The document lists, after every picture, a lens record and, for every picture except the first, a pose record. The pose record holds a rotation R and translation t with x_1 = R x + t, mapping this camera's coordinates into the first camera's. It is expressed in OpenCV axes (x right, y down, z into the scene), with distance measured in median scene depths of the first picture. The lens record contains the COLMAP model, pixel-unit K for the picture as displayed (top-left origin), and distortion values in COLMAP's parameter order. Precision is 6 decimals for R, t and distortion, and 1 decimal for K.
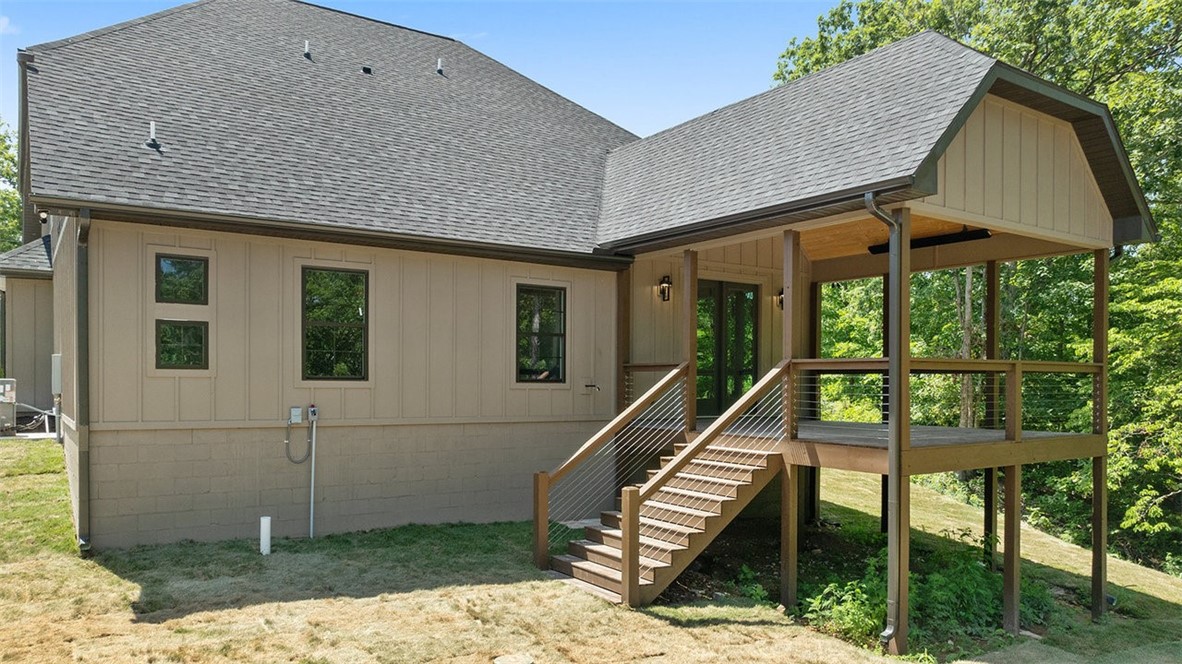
lens RADIAL K [[852.5, 0, 588.5], [0, 852.5, 379.1], [0, 0, 1]] dist [-0.003668, -0.000350]
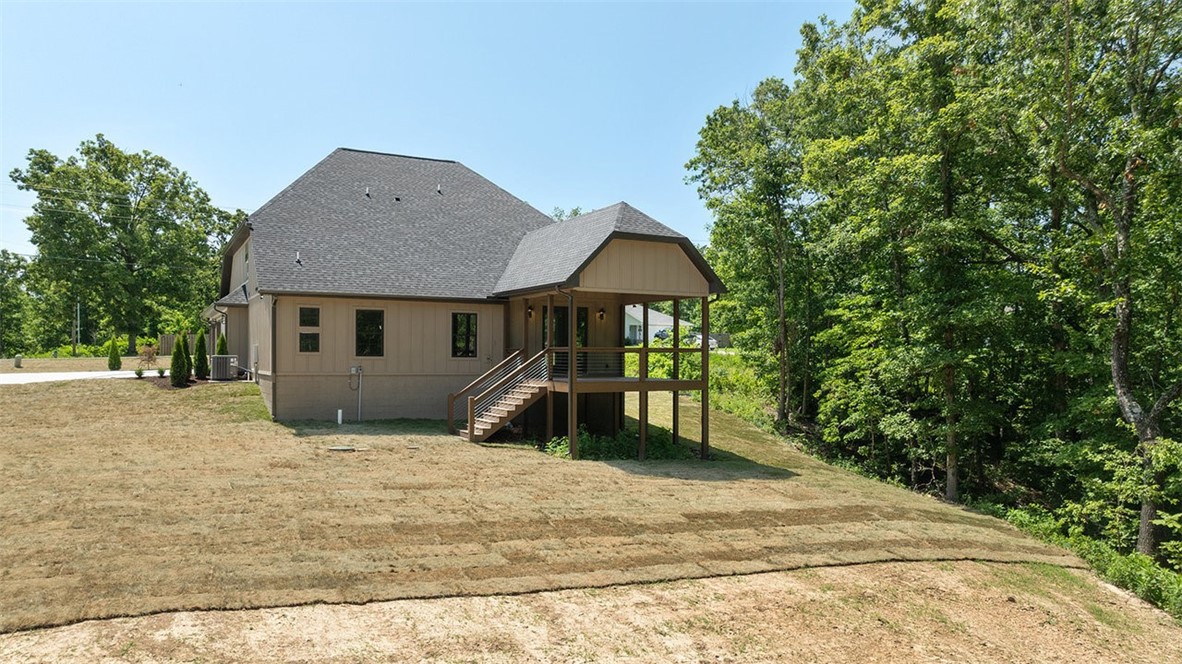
lens RADIAL K [[841.3, 0, 591.0], [0, 841.3, 332.0], [0, 0, 1]] dist [-0.000005, 0.000528]
pose [[0.993854, -0.004155, -0.110618, 0.594567], [0.001492, 0.999707, -0.024153, -0.008944], [0.110686, 0.023840, 0.993569, -1.309908]]
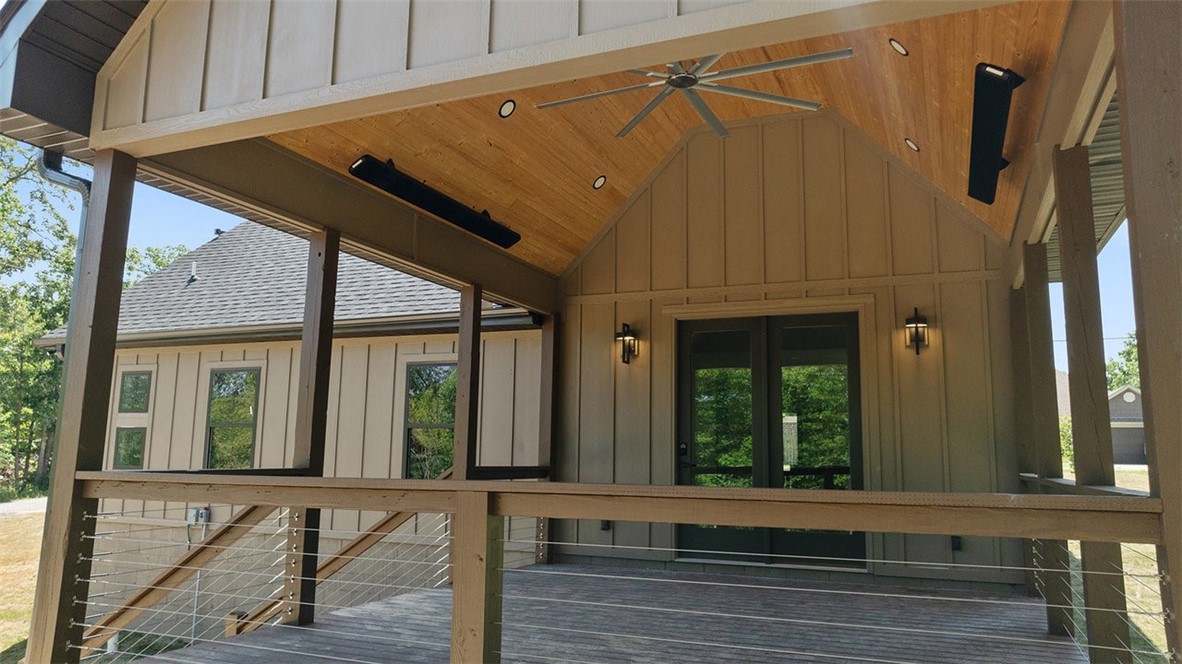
lens RADIAL K [[841.3, 0, 591.0], [0, 841.3, 332.0], [0, 0, 1]] dist [-0.000005, 0.000528]
pose [[0.546185, -0.112823, -0.830032, 0.708092], [-0.011156, 0.989820, -0.141884, -0.036778], [0.837590, 0.086754, 0.539366, 0.804651]]
